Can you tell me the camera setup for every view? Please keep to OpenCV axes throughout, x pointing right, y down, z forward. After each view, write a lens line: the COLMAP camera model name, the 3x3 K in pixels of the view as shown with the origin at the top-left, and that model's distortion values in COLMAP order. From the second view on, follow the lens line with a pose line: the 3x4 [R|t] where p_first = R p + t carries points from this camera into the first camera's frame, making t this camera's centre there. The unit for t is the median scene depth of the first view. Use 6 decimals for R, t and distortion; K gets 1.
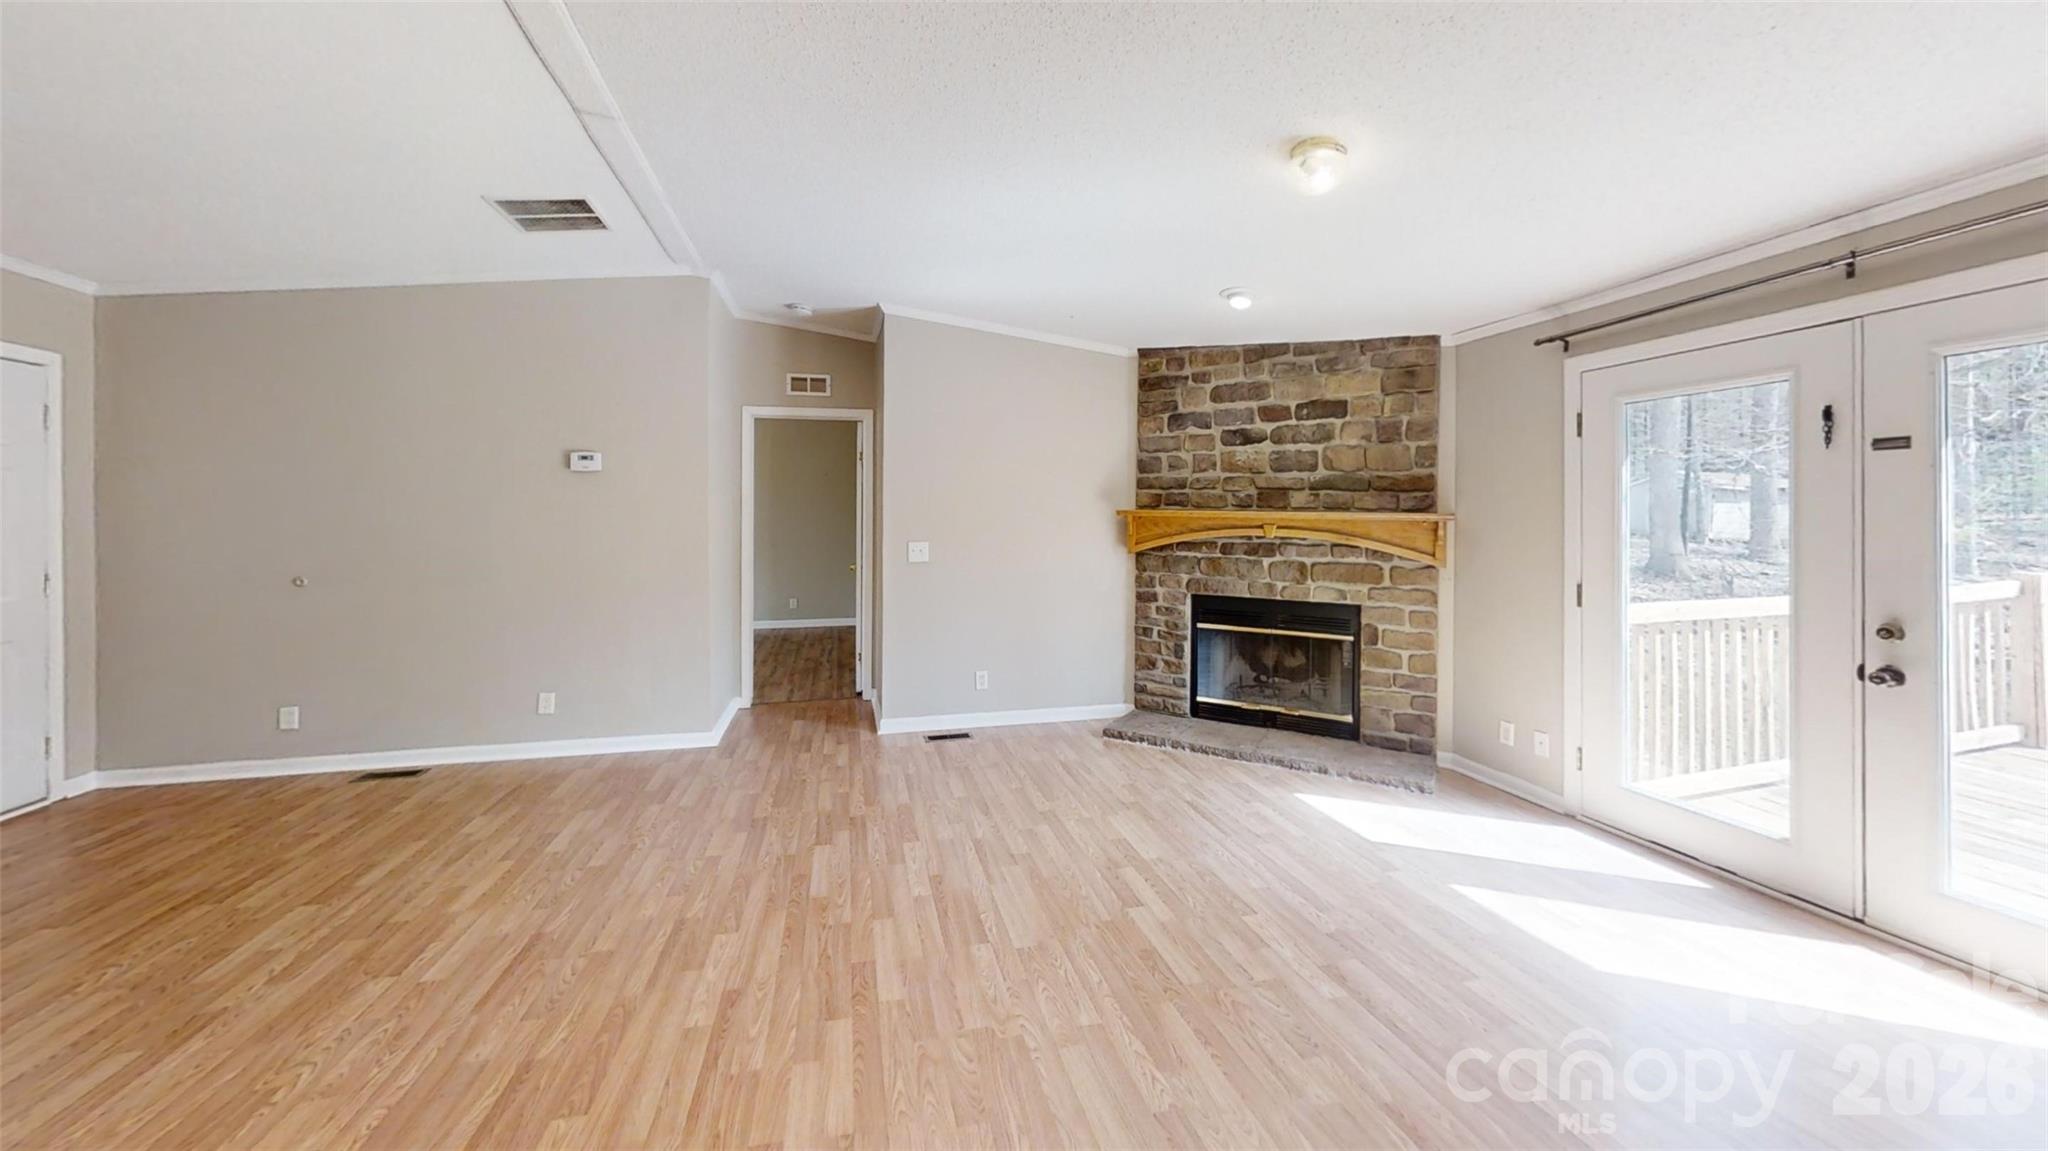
lens RADIAL K [[720.1, 0, 1023.6], [0, 720.1, 529.3], [0, 0, 1]] dist [-0.000160, -0.000072]
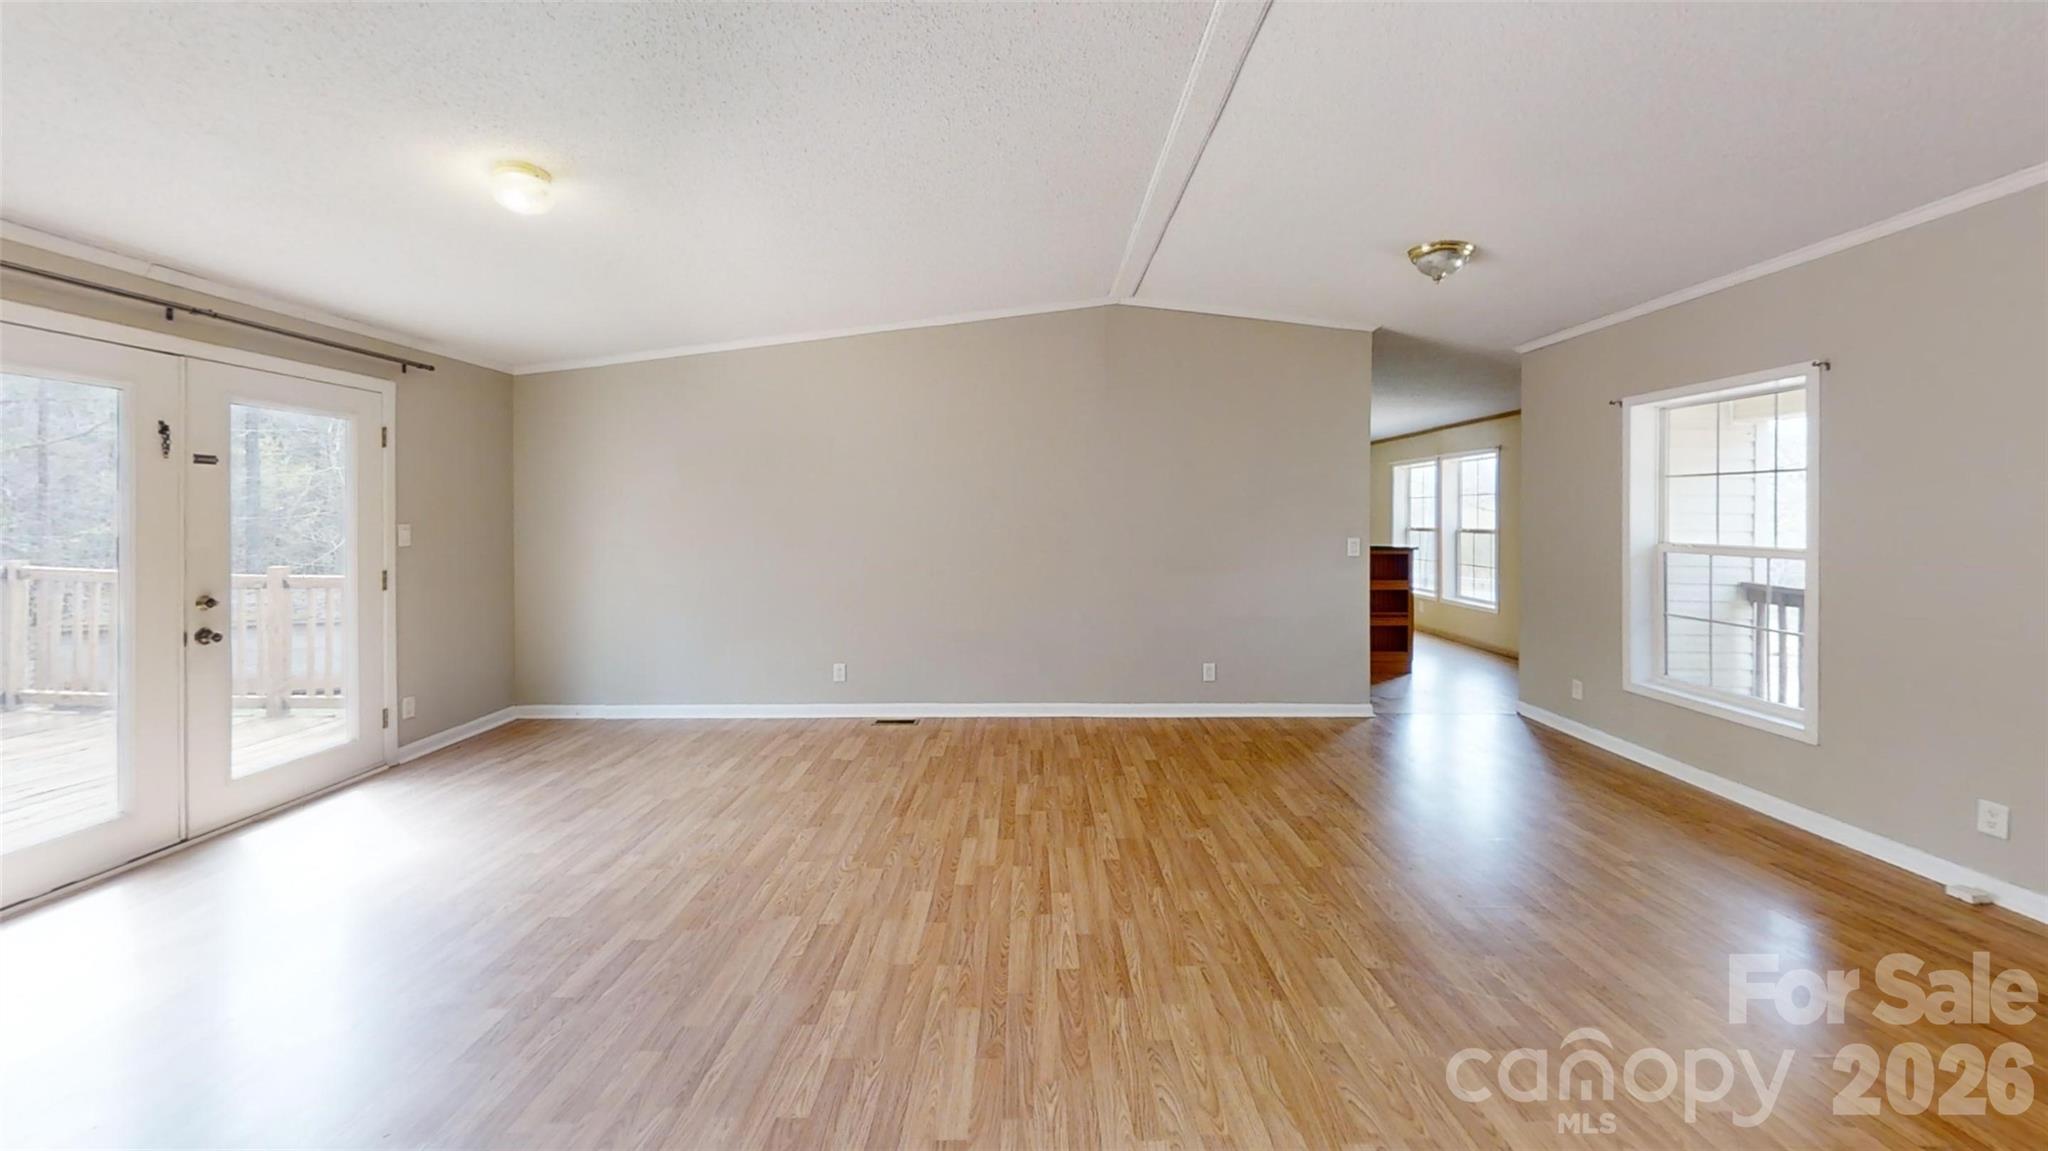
lens RADIAL K [[720.1, 0, 1023.6], [0, 720.1, 529.3], [0, 0, 1]] dist [-0.000160, -0.000072]
pose [[-0.968586, -0.007822, 0.248555, -0.612152], [-0.005966, 0.999948, 0.008219, -0.011326], [-0.248606, 0.006478, -0.968583, 1.999956]]
